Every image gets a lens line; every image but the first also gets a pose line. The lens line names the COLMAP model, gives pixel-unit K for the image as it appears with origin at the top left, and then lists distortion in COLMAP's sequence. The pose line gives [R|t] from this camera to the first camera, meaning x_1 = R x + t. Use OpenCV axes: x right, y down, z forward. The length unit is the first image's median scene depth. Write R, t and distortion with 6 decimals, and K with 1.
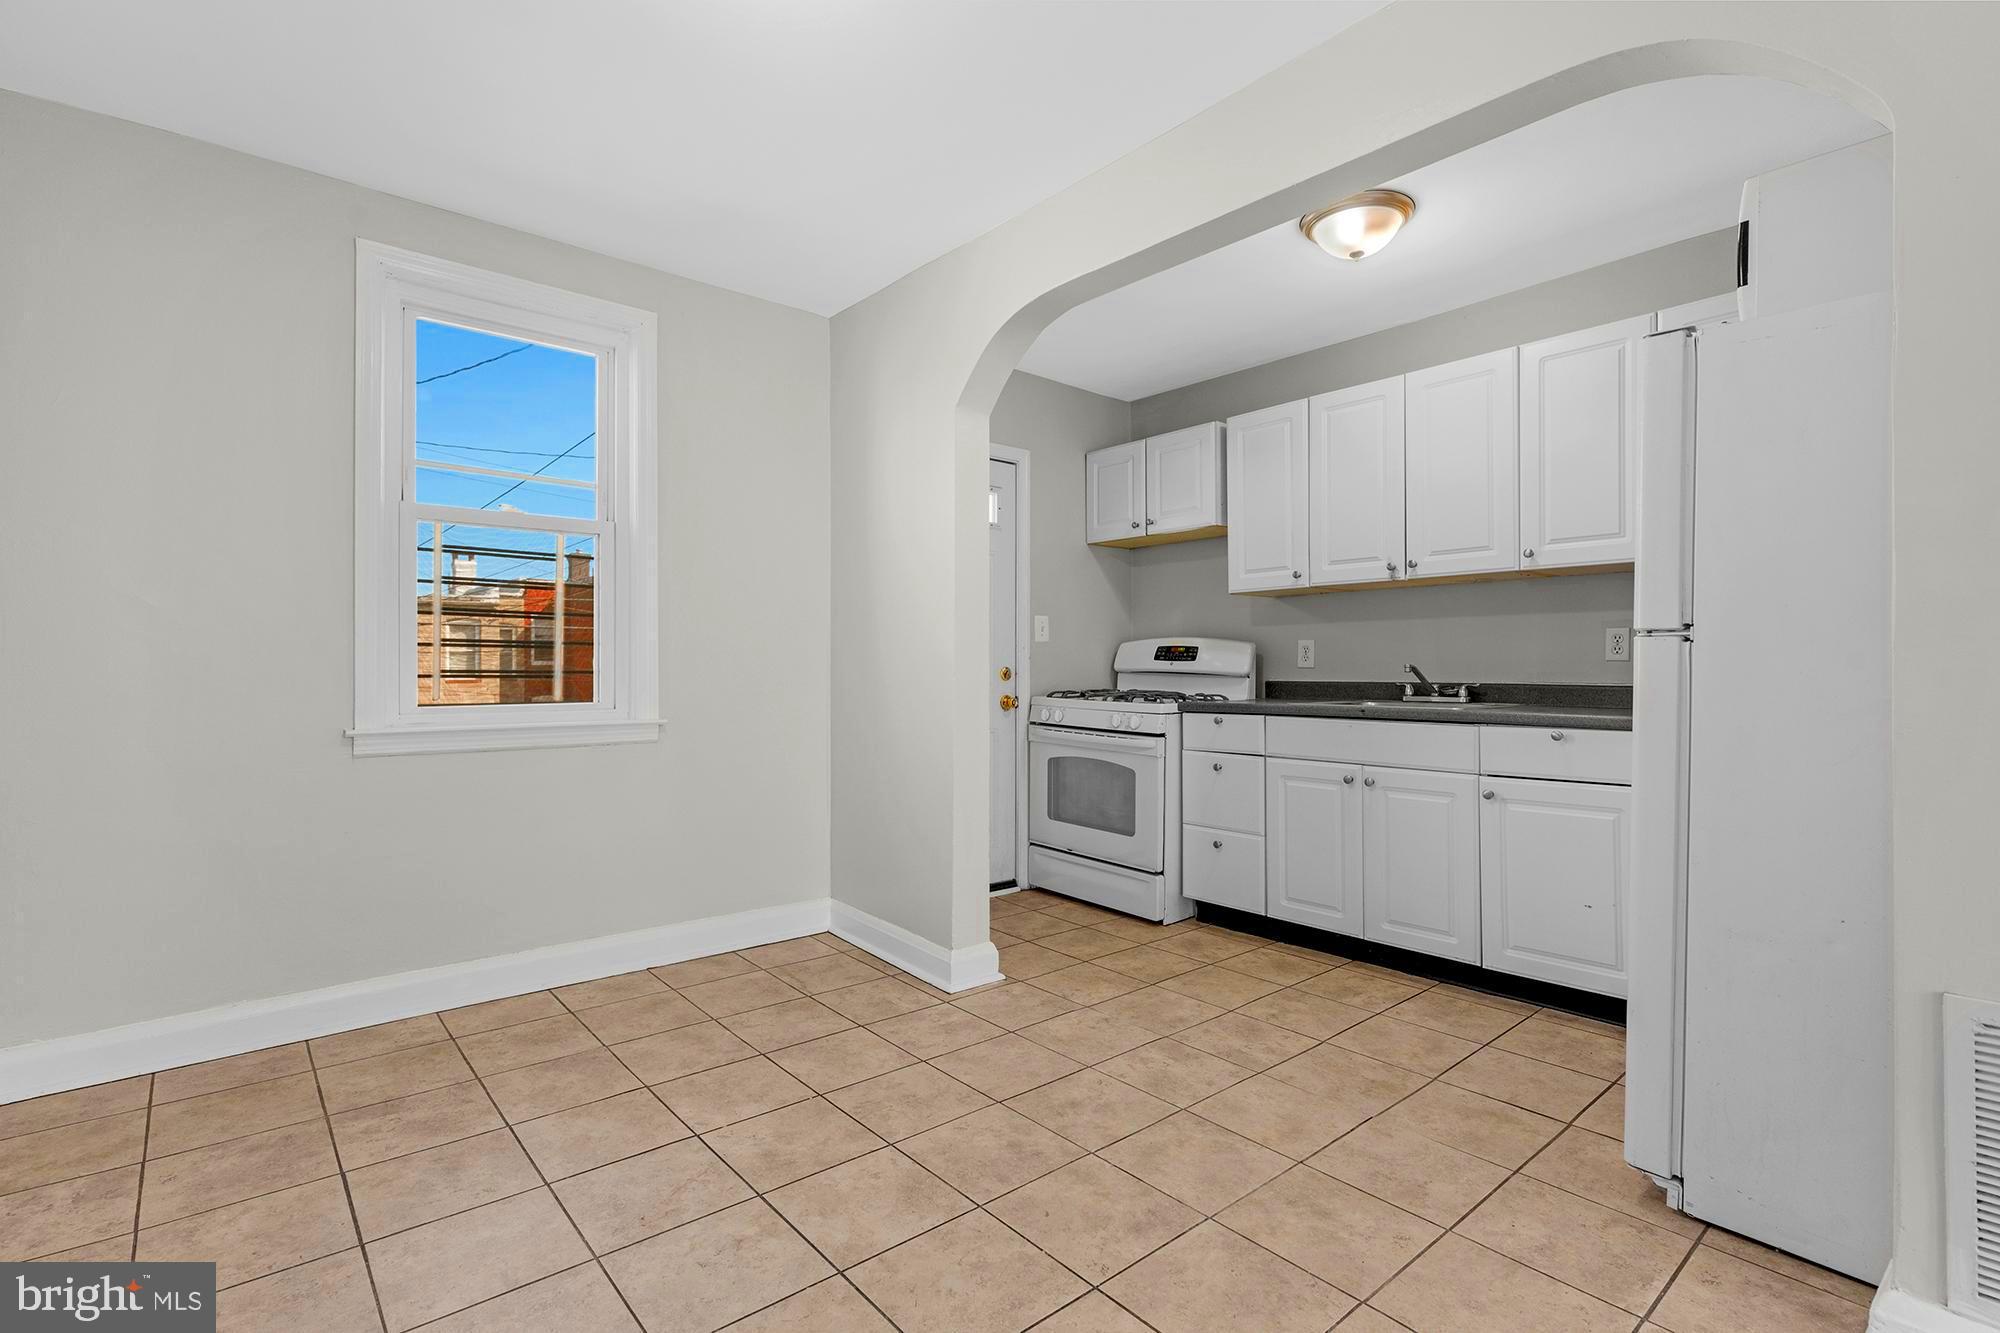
lens RADIAL K [[933.3, 0, 1074.5], [0, 933.3, 670.1], [0, 0, 1]] dist [-0.000897, 0.002000]
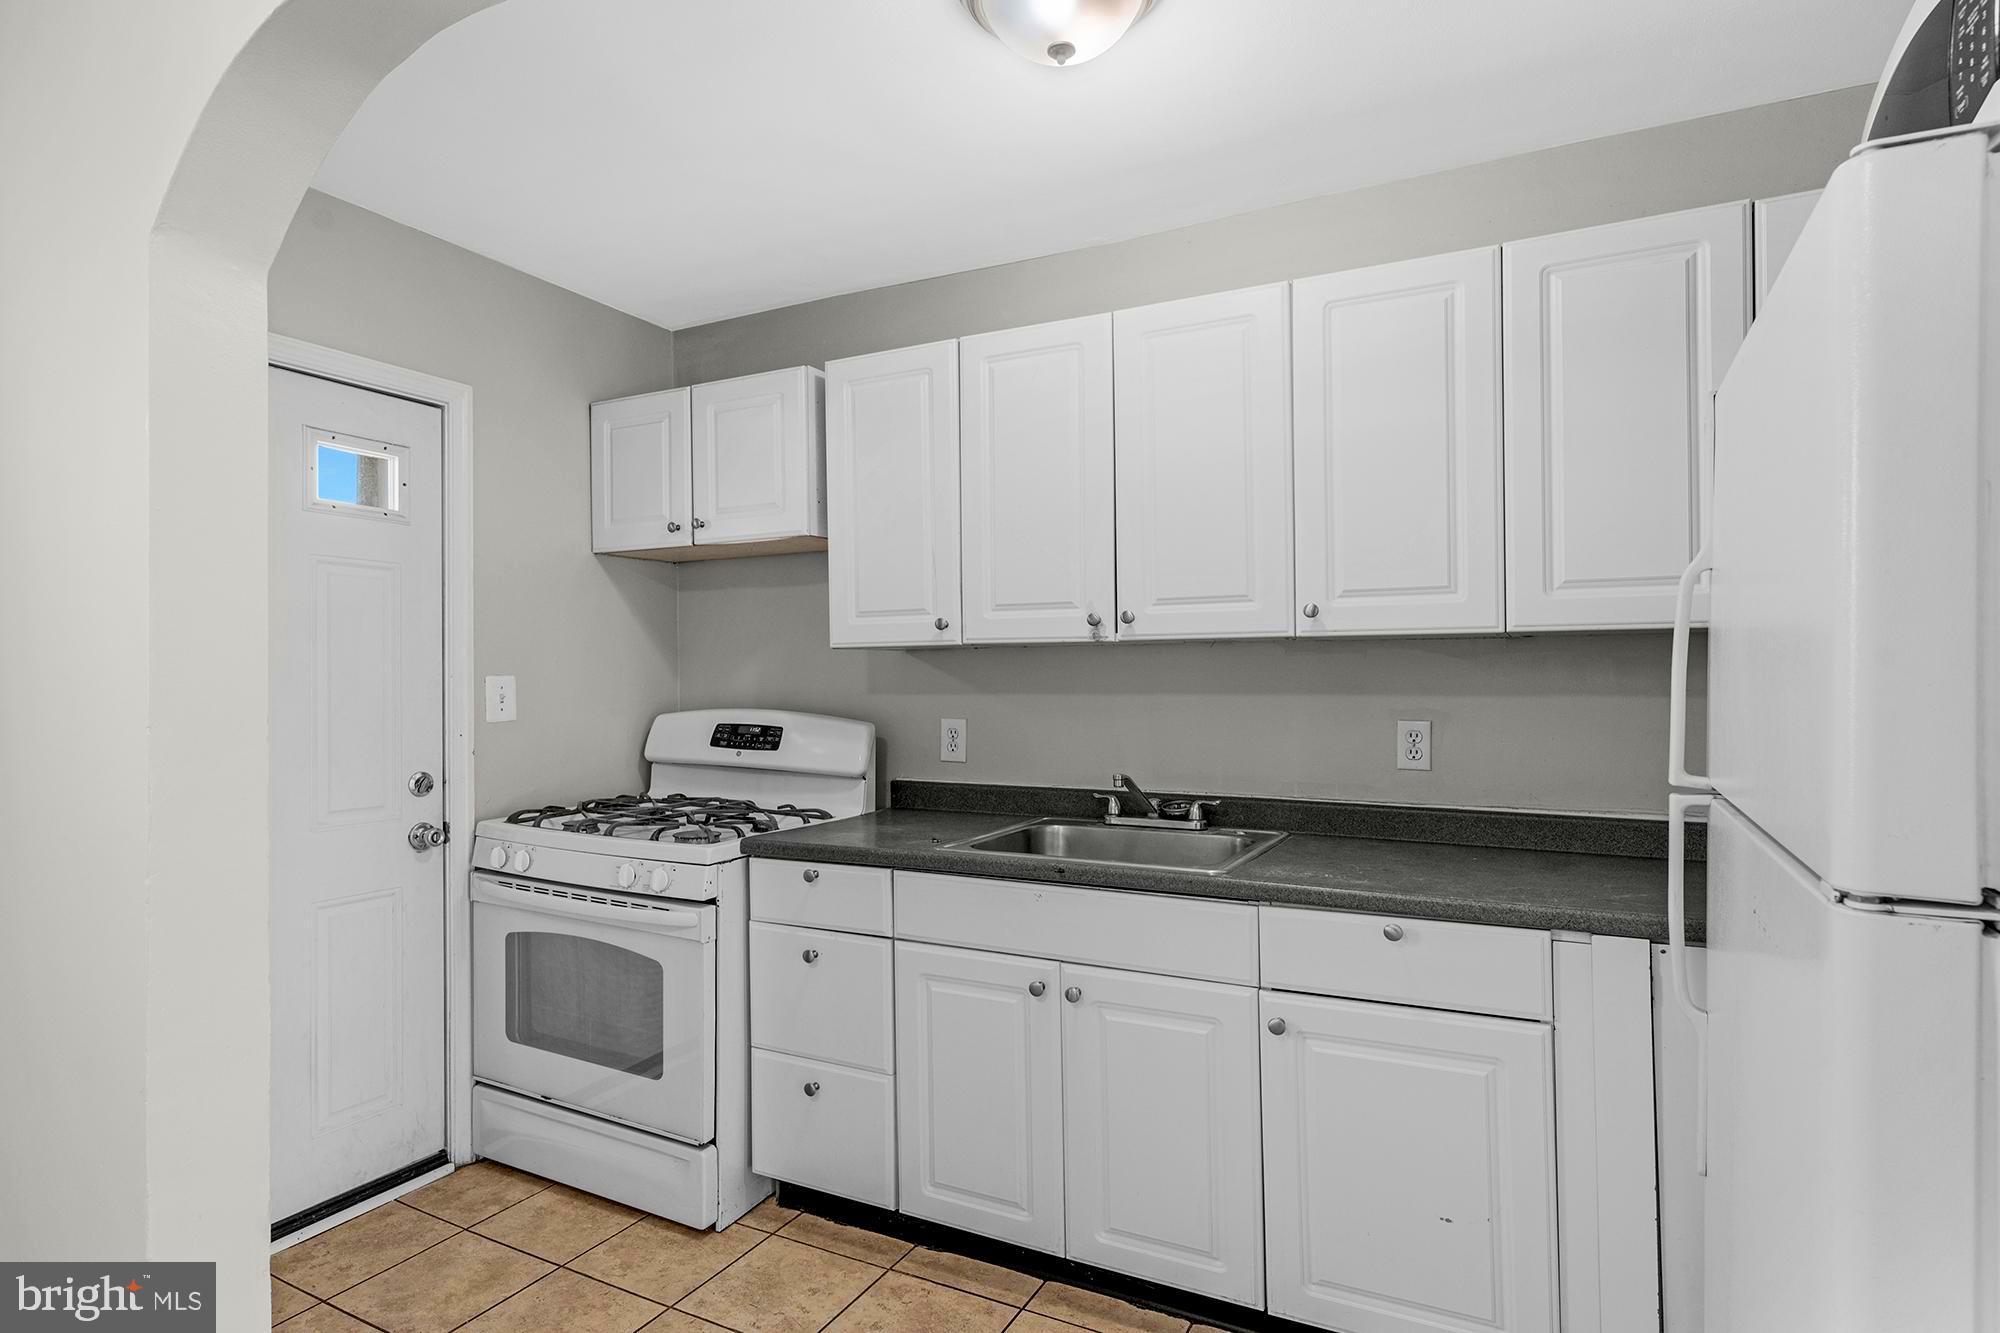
lens RADIAL K [[1047.1, 0, 1109.9], [0, 1047.1, 678.7], [0, 0, 1]] dist [-0.006936, 0.002755]
pose [[0.916322, -0.006162, 0.400396, 0.073011], [0.010185, 0.999917, -0.007921, -0.068481], [-0.400314, 0.011337, 0.916308, 0.372758]]
